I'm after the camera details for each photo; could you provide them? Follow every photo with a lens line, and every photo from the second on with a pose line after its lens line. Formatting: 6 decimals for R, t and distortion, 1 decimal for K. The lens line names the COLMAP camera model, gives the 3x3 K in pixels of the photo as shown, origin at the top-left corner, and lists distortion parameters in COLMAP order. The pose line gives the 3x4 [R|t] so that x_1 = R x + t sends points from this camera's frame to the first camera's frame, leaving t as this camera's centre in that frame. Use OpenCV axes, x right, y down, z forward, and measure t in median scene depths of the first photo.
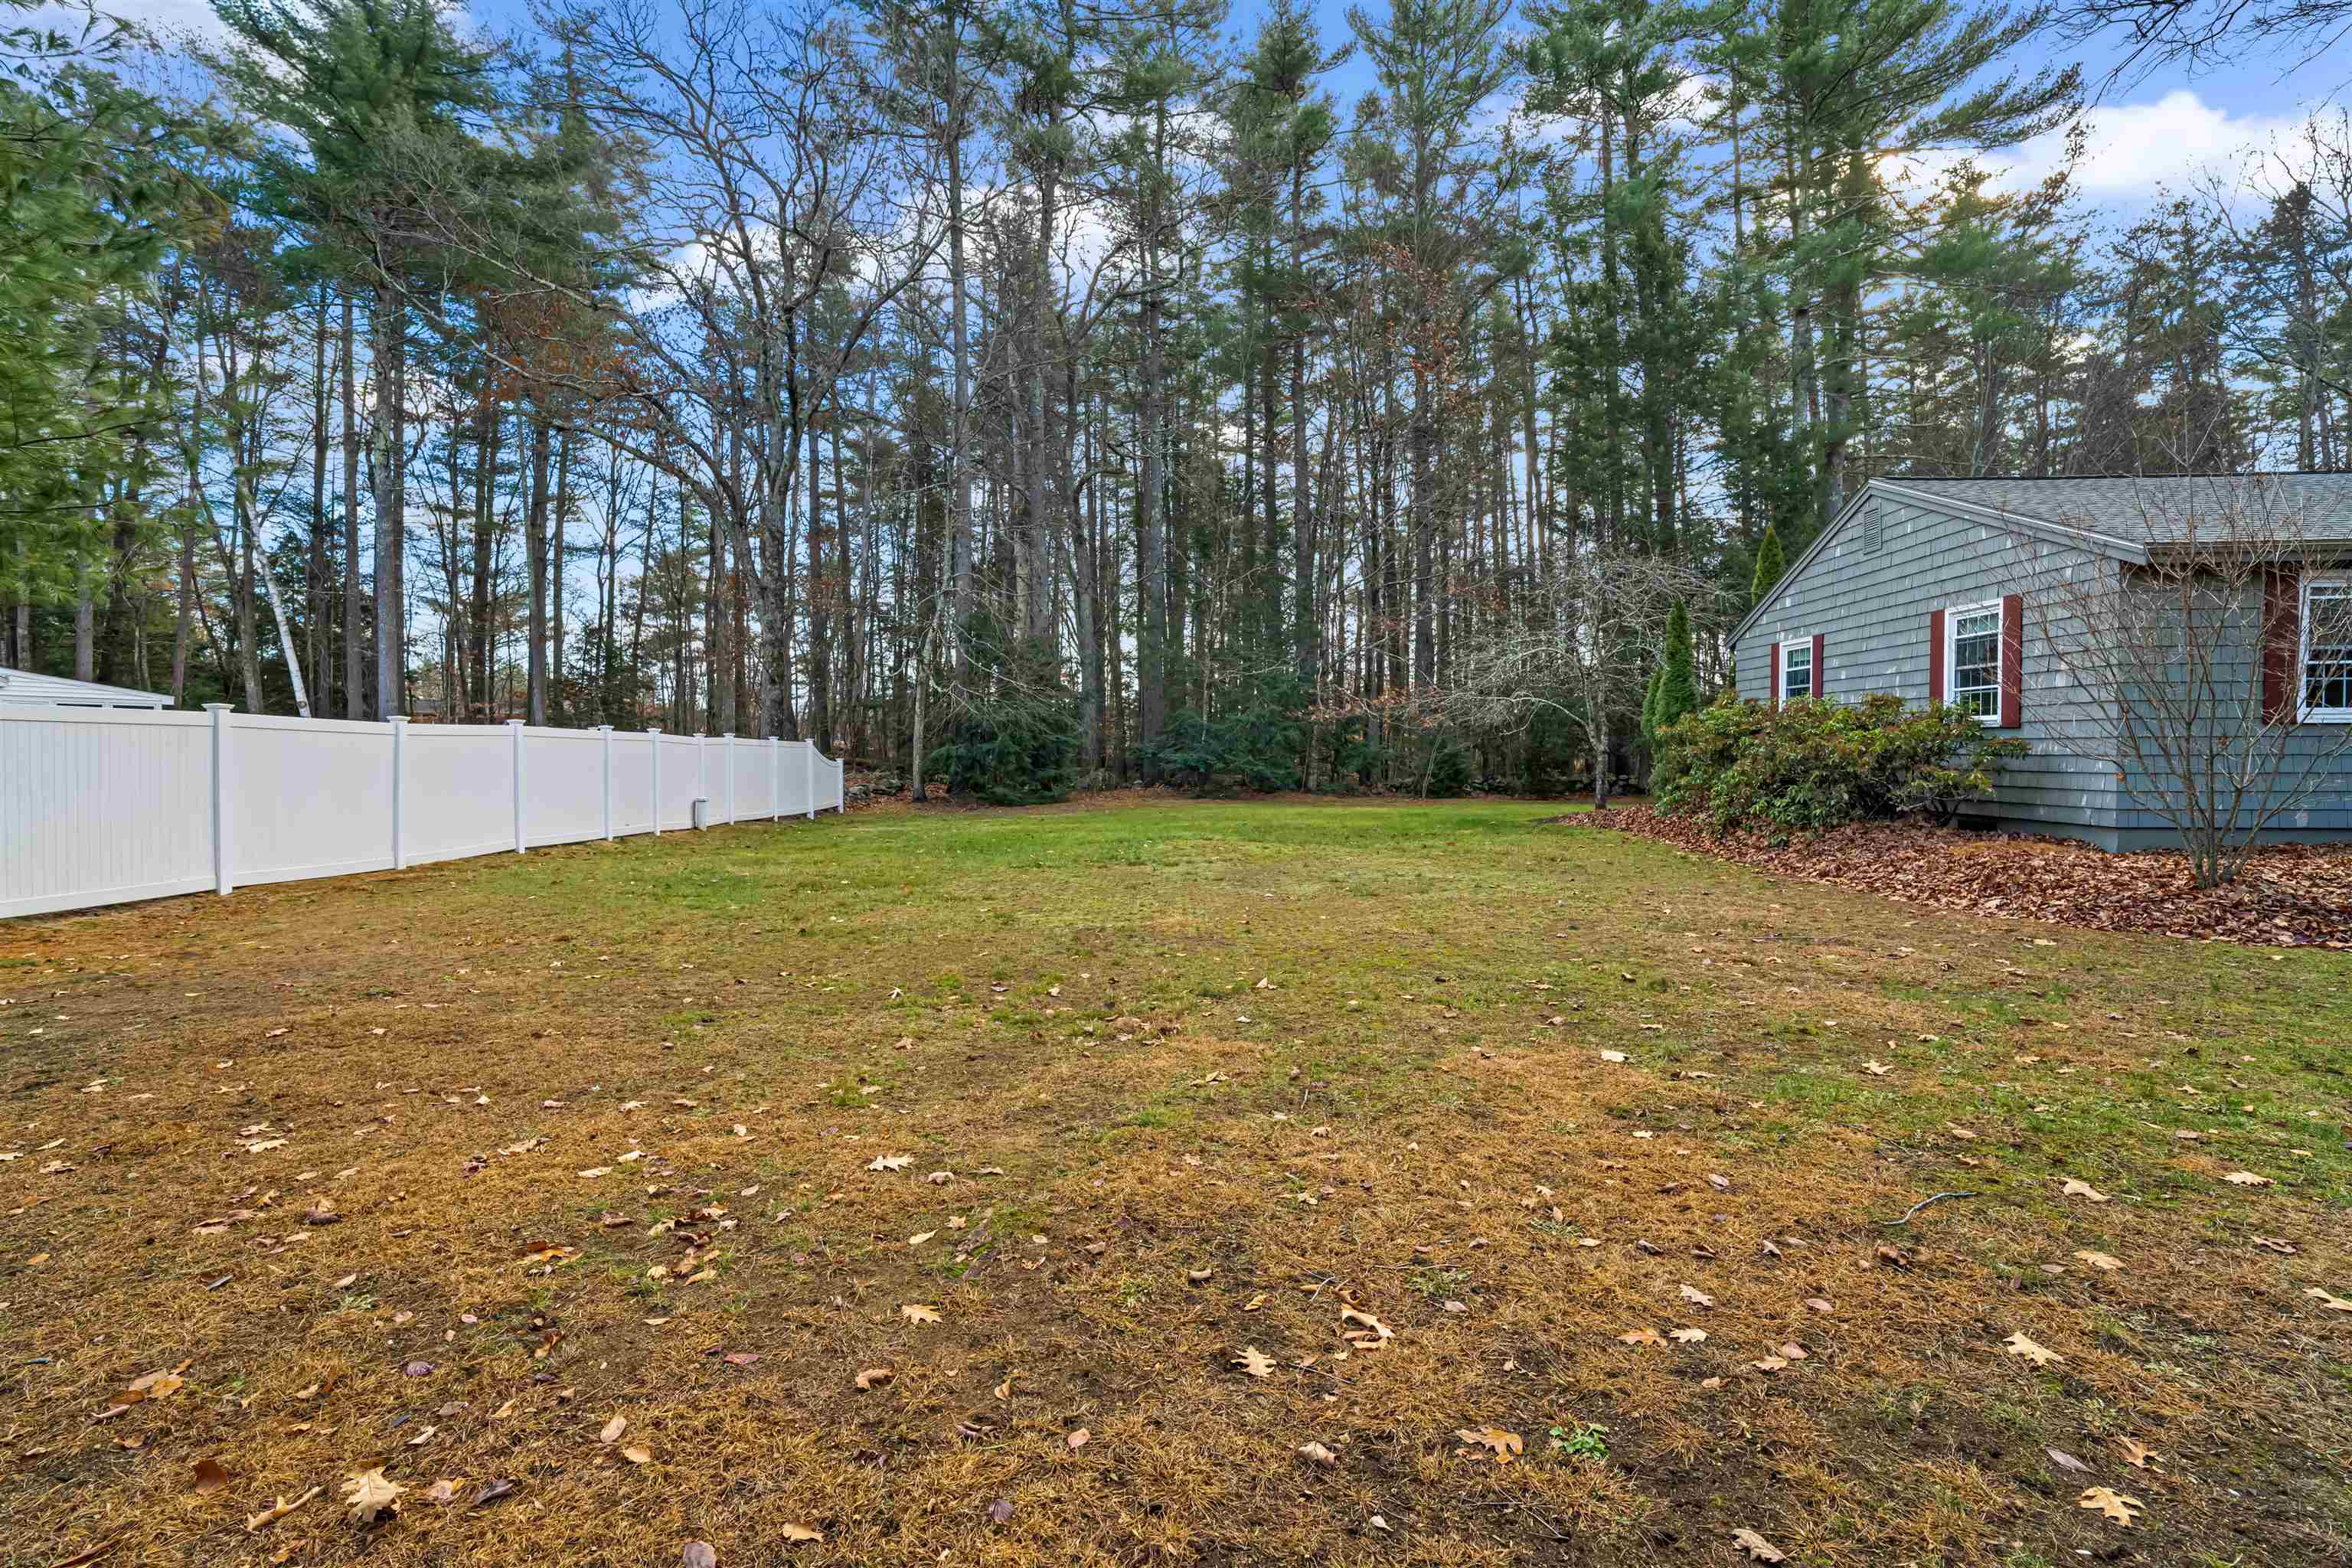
lens RADIAL K [[1110.7, 0, 1178.4], [0, 1110.7, 793.6], [0, 0, 1]] dist [-0.017096, 0.000167]
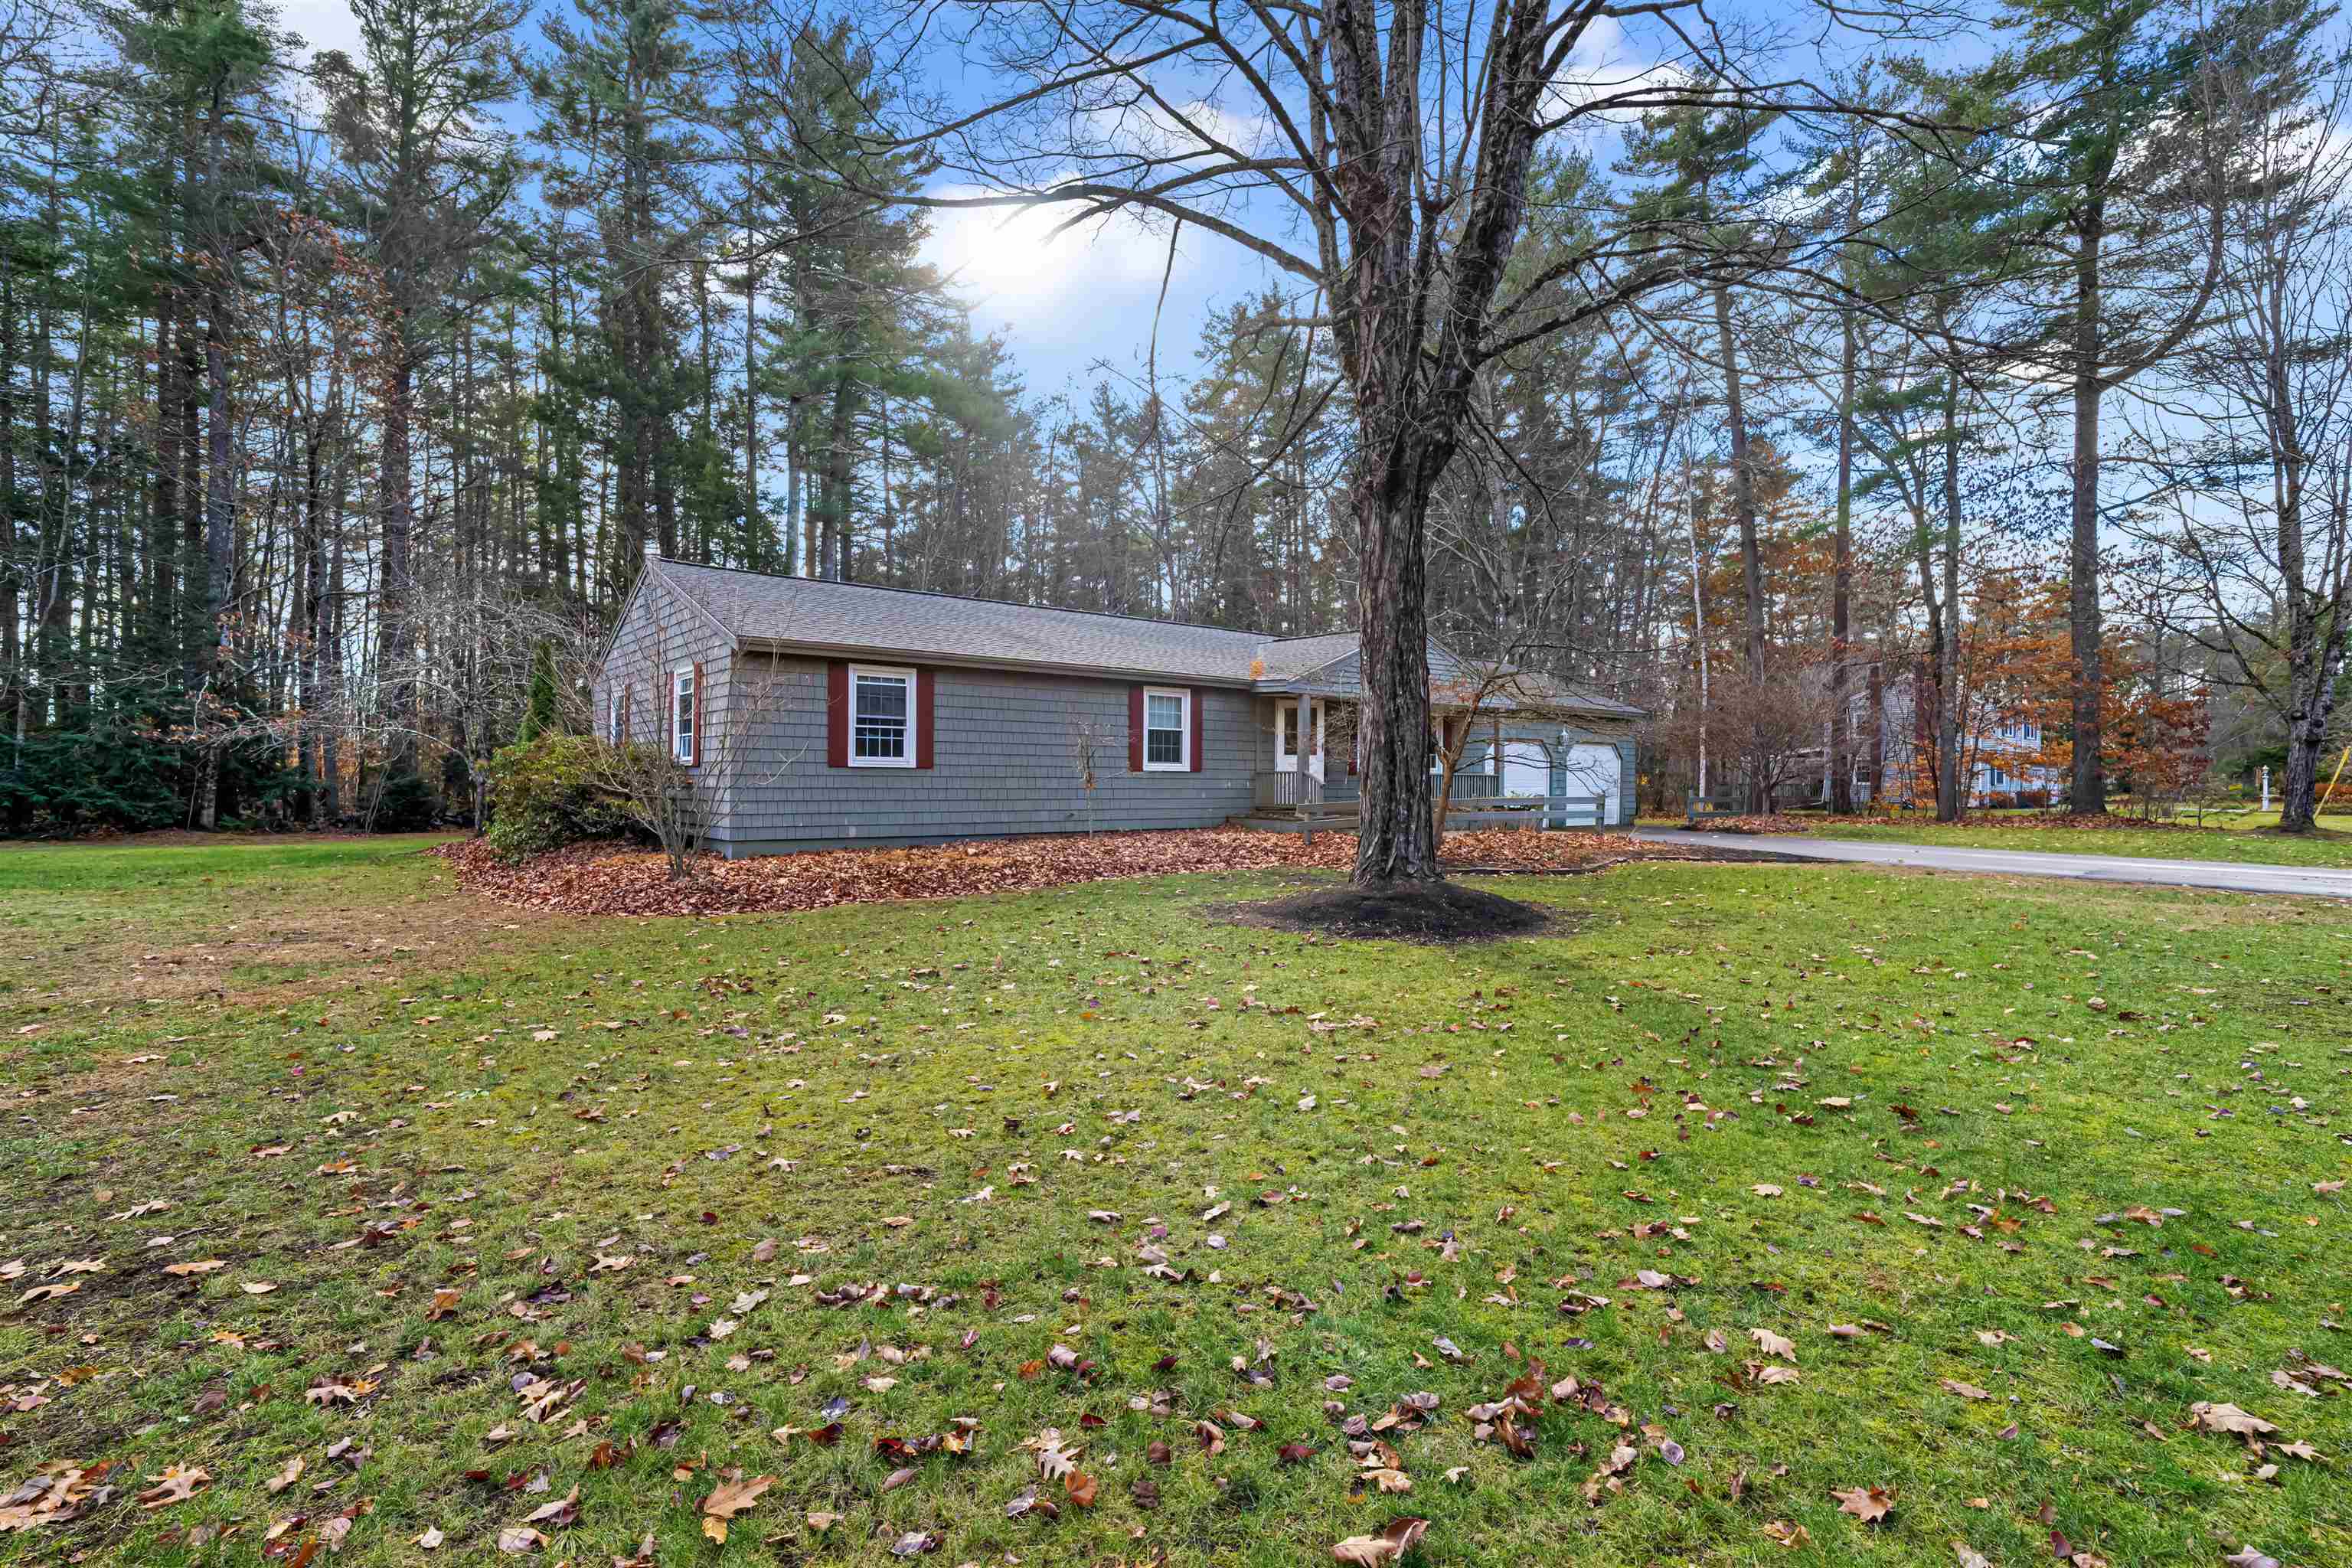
lens RADIAL K [[1110.7, 0, 1178.4], [0, 1110.7, 793.6], [0, 0, 1]] dist [-0.017096, 0.000167]
pose [[0.731599, 0.003775, 0.681725, 0.092577], [0.017462, 0.999553, -0.024275, 0.004428], [-0.681511, 0.029664, 0.731206, -0.109440]]
